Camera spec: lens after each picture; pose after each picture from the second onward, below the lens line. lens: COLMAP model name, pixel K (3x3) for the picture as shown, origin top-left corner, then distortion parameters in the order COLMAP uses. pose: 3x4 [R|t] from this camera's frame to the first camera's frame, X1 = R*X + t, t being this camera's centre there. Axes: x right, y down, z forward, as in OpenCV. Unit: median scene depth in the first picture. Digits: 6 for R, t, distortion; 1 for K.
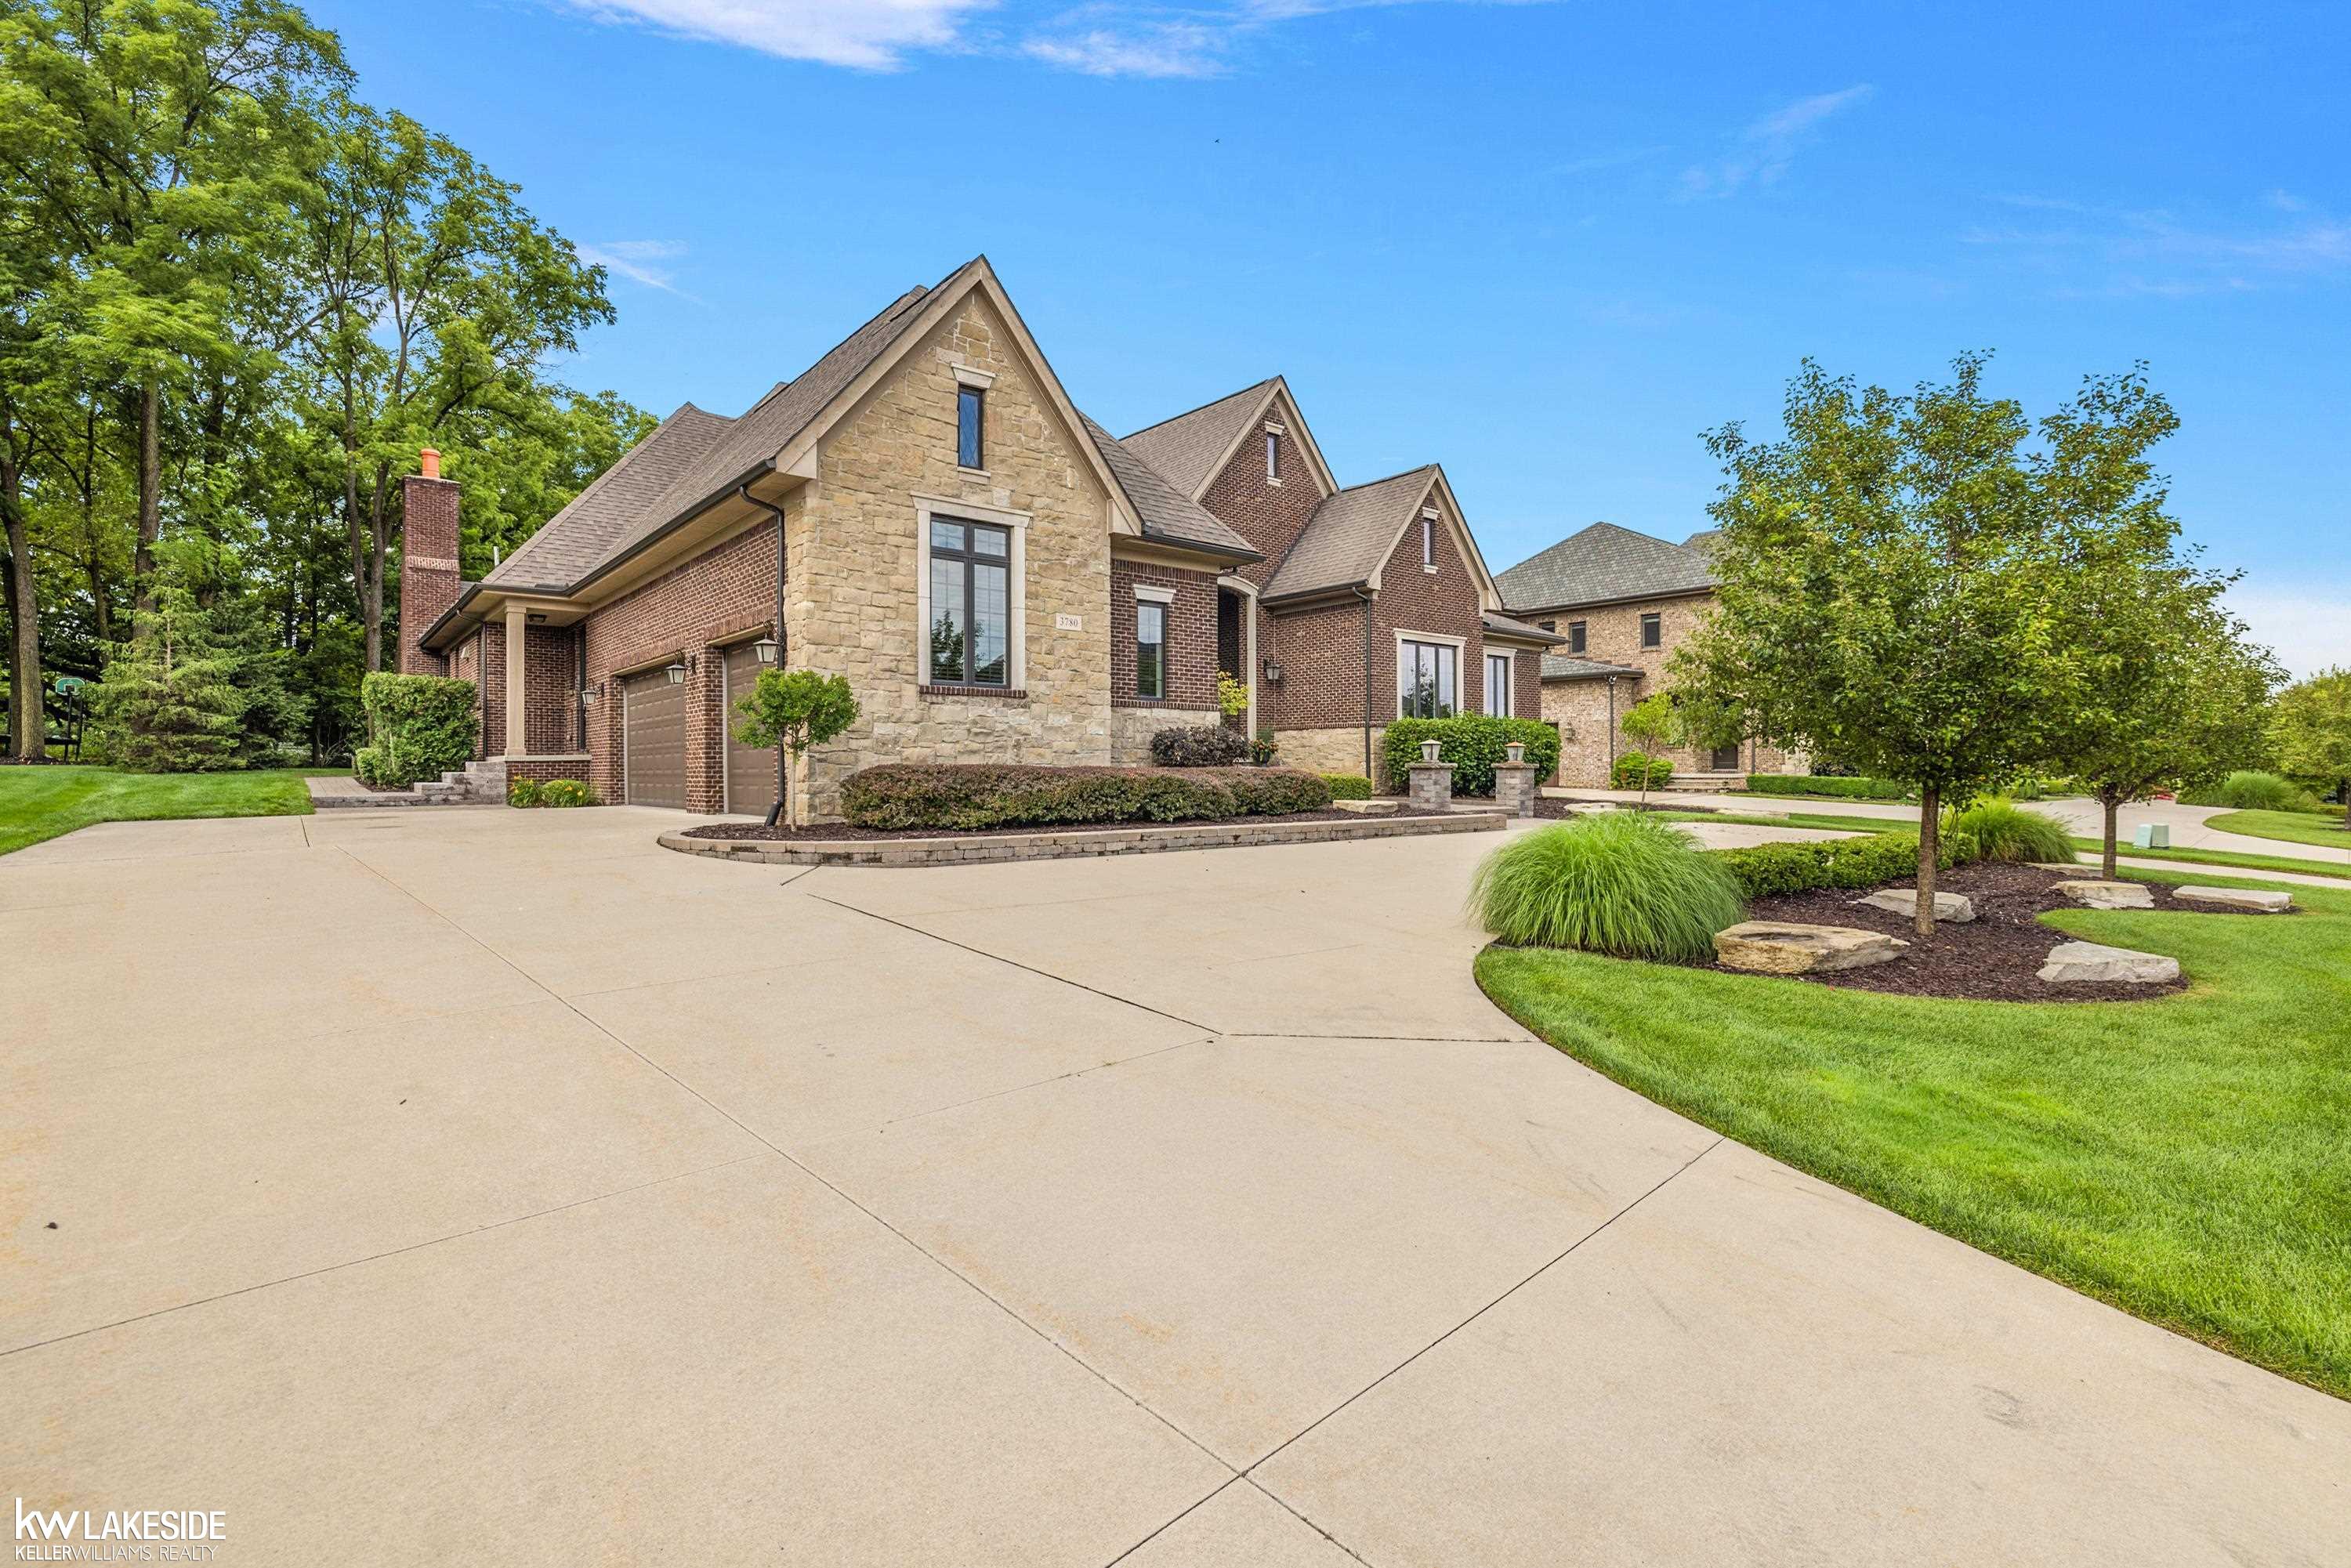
lens RADIAL K [[1067.1, 0, 1175.5], [0, 1067.1, 784.0], [0, 0, 1]] dist [0.000603, 0.000641]
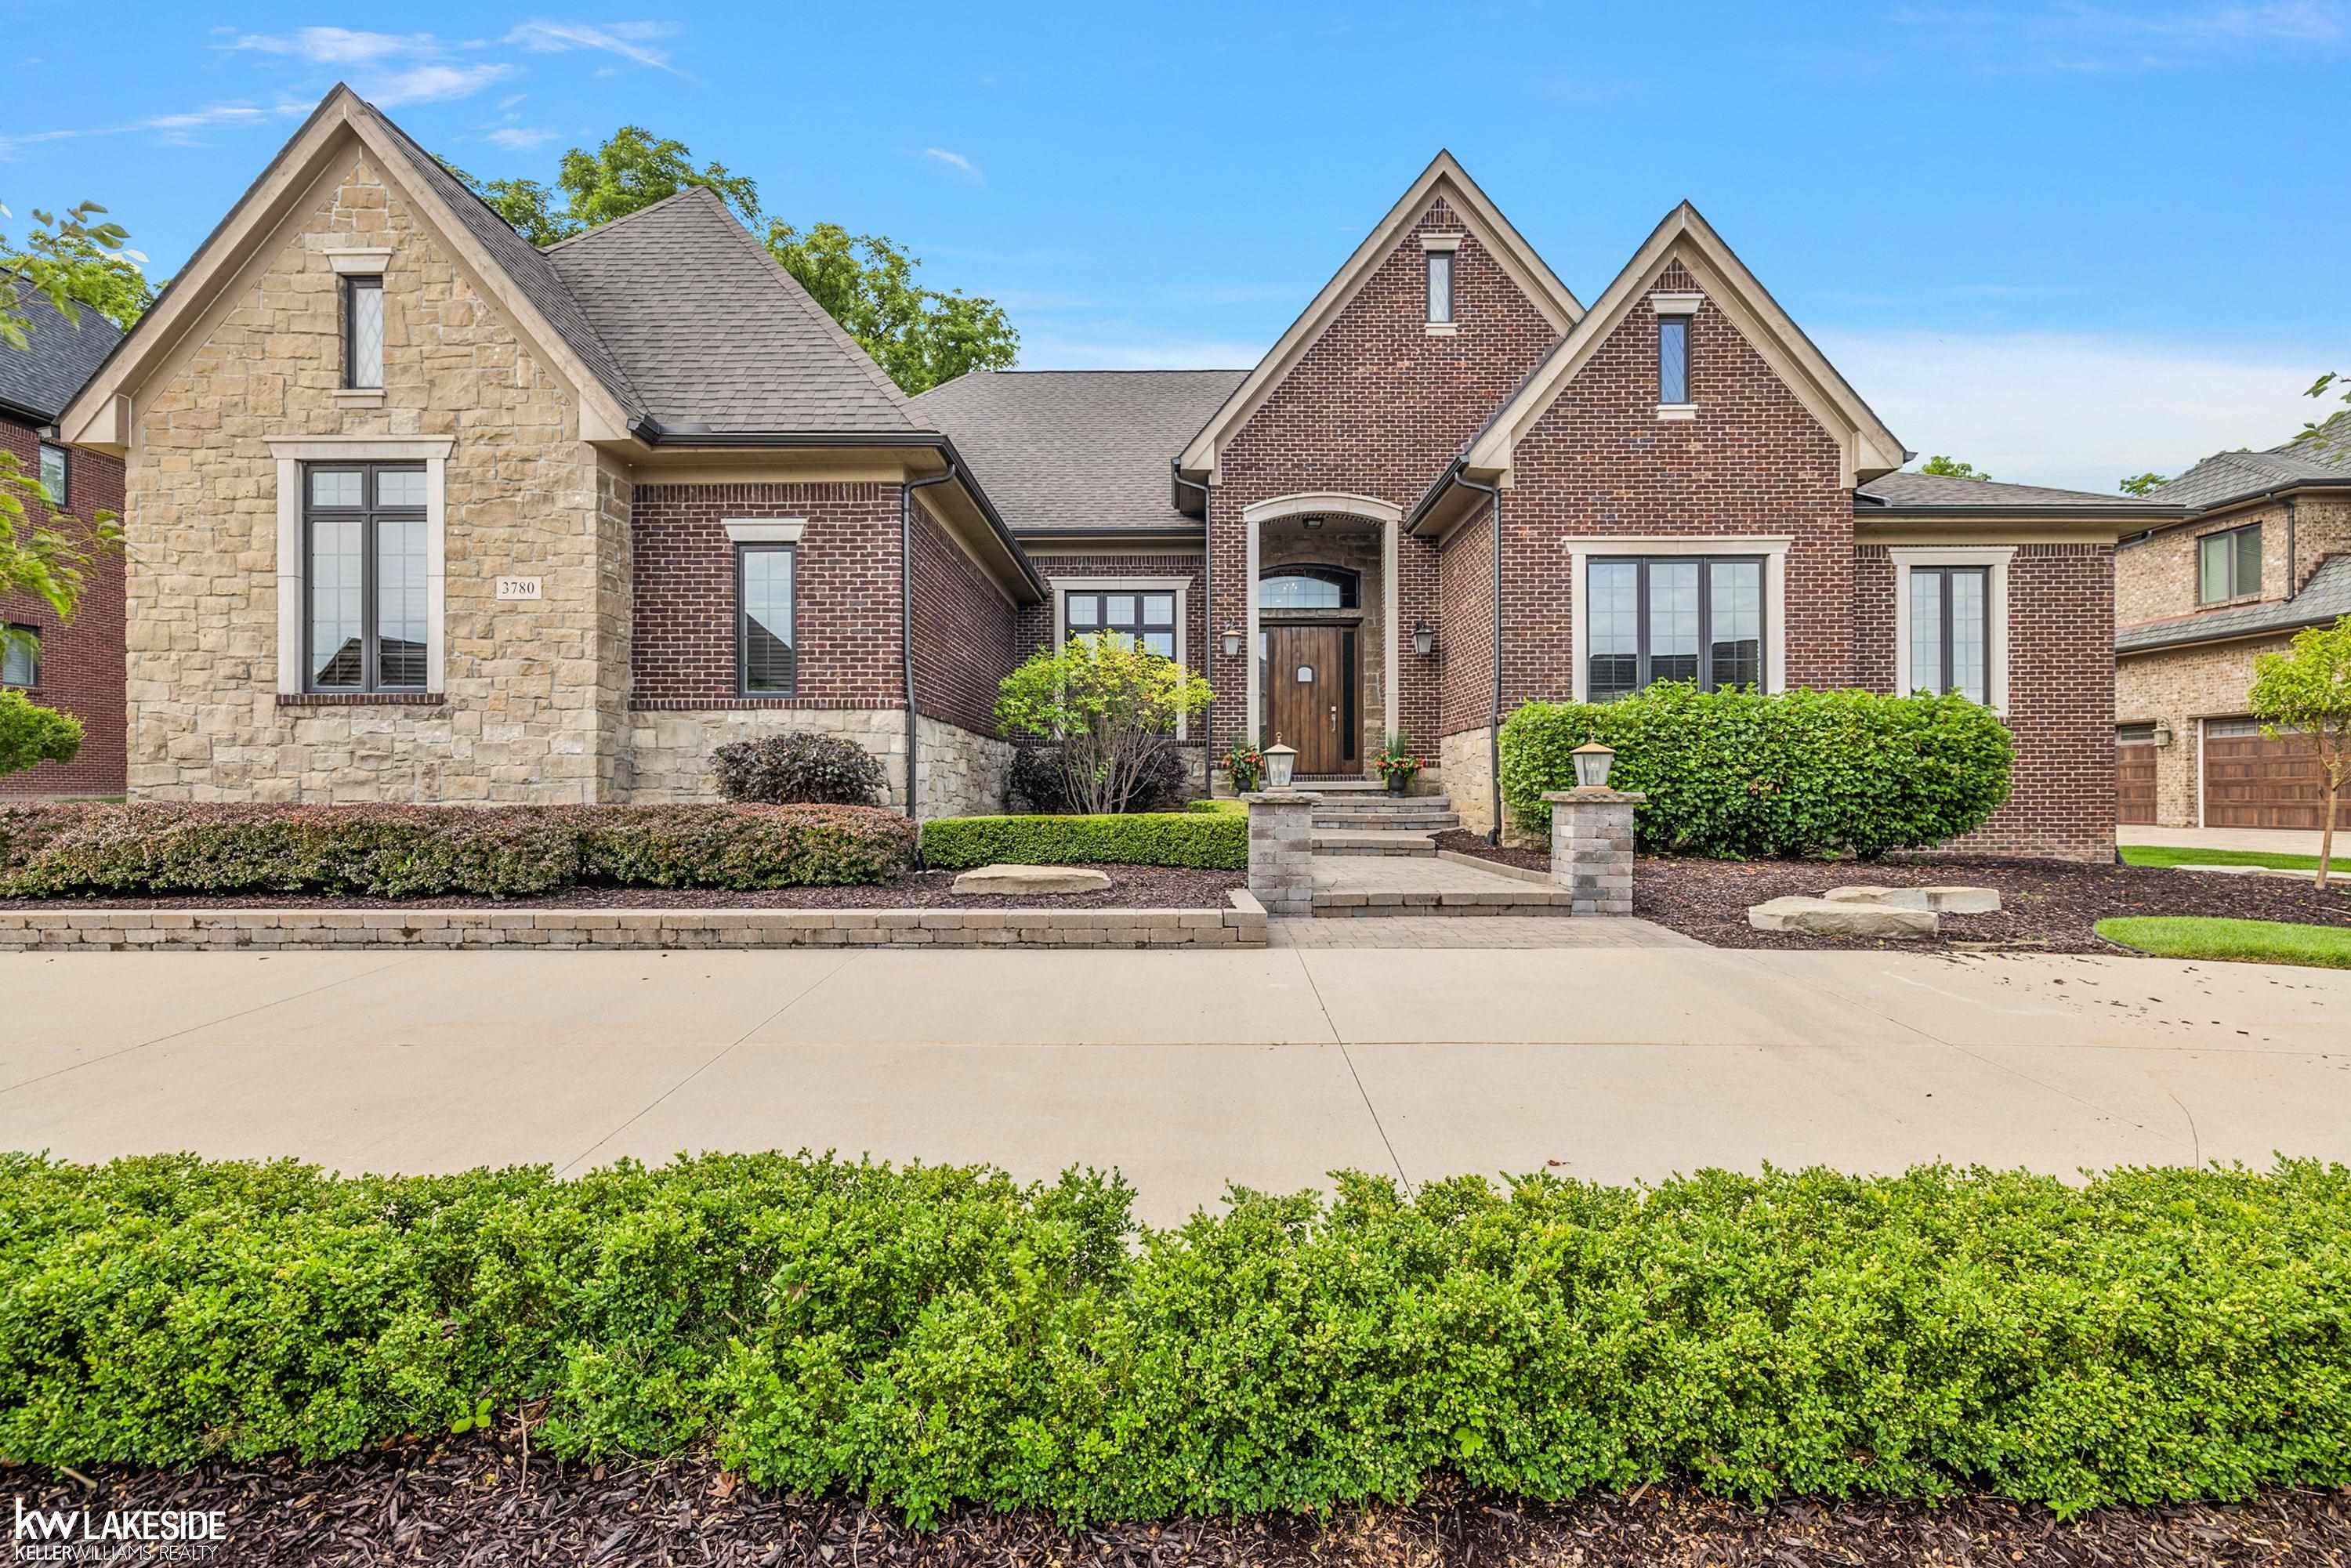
lens RADIAL K [[1072.4, 0, 1178.8], [0, 1072.4, 809.1], [0, 0, 1]] dist [-0.000968, 0.000738]
pose [[0.760846, 0.004878, -0.648914, 0.686505], [-0.006290, 0.999980, 0.000142, -0.015833], [0.648902, 0.003973, 0.760862, 0.794017]]
